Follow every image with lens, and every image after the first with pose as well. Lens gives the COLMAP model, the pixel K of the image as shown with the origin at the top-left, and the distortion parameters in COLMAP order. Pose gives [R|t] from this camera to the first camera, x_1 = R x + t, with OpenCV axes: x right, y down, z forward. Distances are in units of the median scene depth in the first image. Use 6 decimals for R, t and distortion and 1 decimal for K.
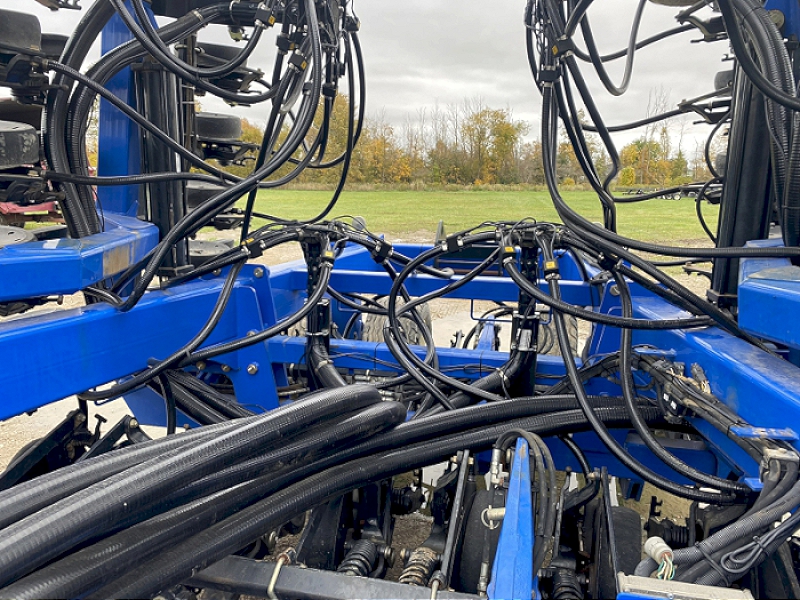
lens RADIAL K [[607.3, 0, 400.0], [0, 607.3, 300.0], [0, 0, 1]] dist [-0.000817, -0.000525]
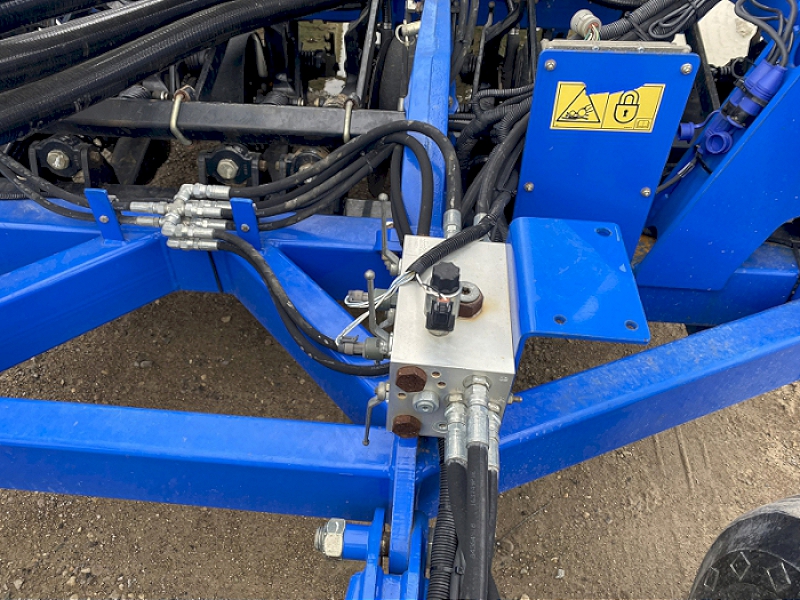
lens RADIAL K [[607.3, 0, 400.0], [0, 607.3, 300.0], [0, 0, 1]] dist [-0.000817, -0.000525]
pose [[0.990128, -0.102266, 0.095859, 0.013823], [0.029941, 0.822405, 0.568114, 0.173914], [-0.136934, -0.559635, 0.817348, 0.043453]]
